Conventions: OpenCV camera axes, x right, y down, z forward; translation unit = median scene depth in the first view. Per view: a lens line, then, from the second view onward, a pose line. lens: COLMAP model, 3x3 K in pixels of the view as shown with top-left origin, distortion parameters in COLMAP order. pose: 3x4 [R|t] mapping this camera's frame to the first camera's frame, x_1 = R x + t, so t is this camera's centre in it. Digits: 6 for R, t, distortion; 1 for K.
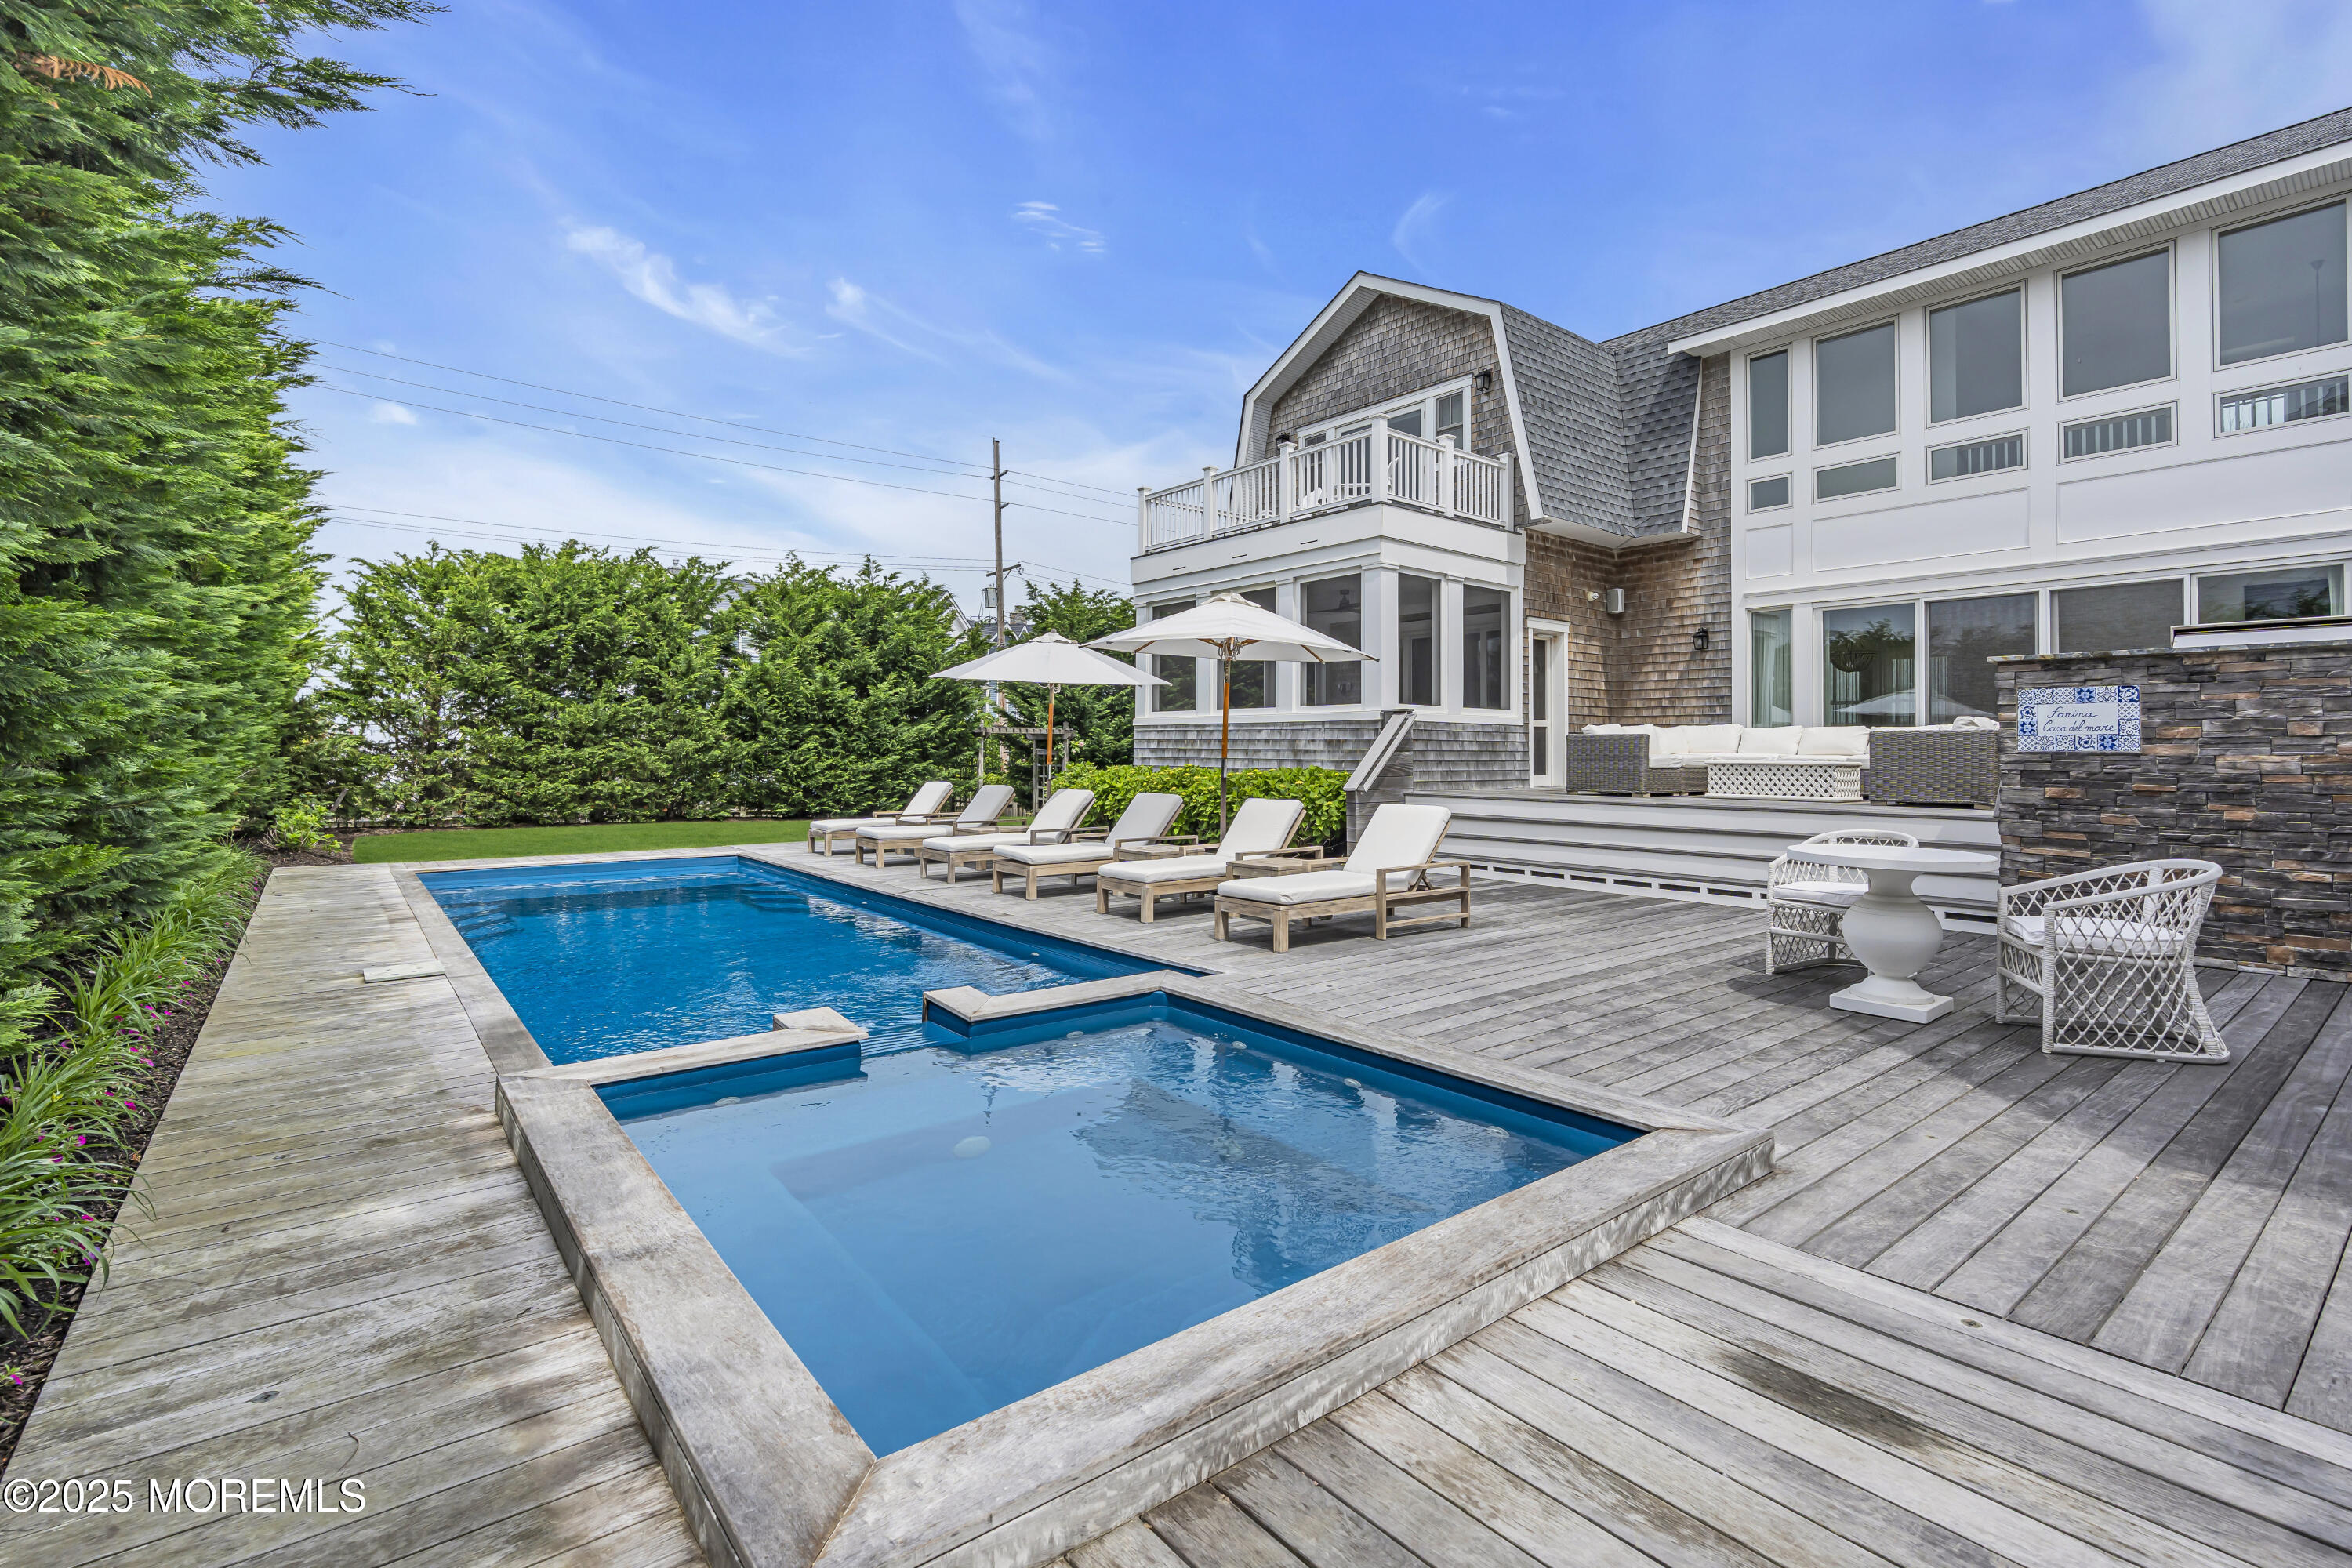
lens RADIAL K [[1066.0, 0, 1183.1], [0, 1066.0, 763.4], [0, 0, 1]] dist [-0.009453, 0.001597]
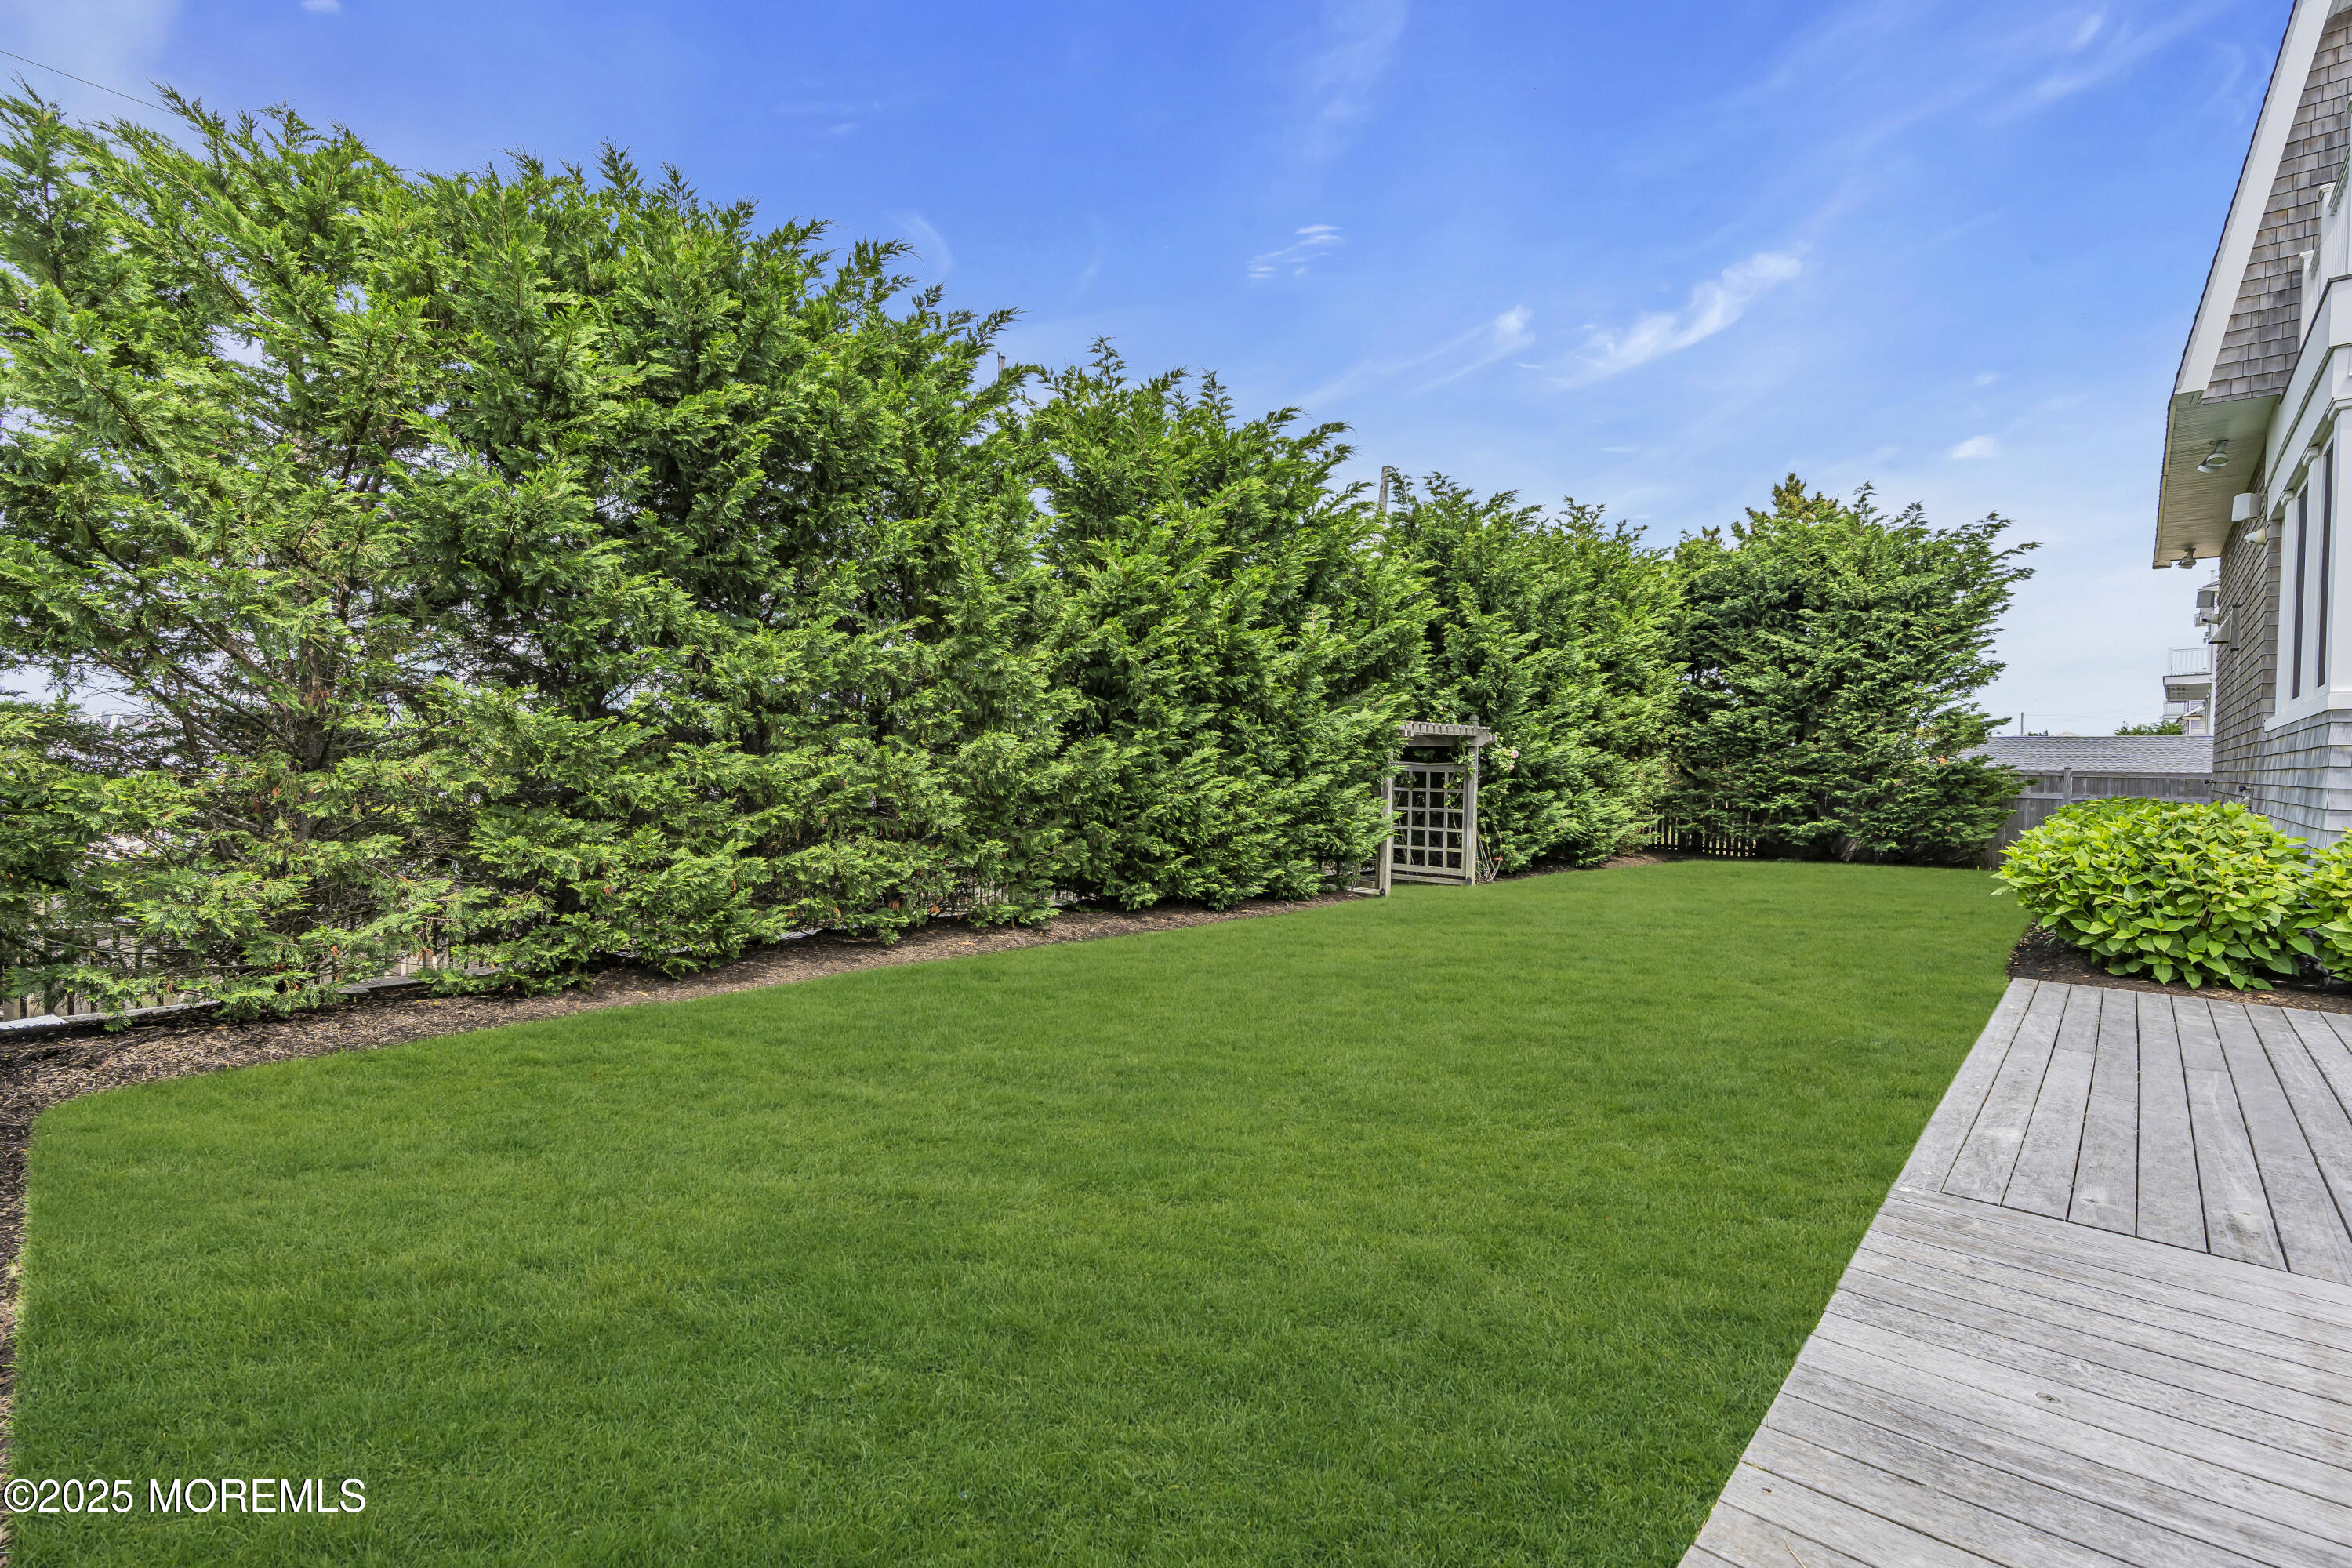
lens RADIAL K [[1066.0, 0, 1170.3], [0, 1066.0, 796.1], [0, 0, 1]] dist [-0.009453, 0.001597]
pose [[0.988460, 0.002204, 0.151464, -0.485904], [-0.005187, 0.999800, 0.019300, -0.007600], [-0.151392, -0.019863, 0.988274, 0.626792]]
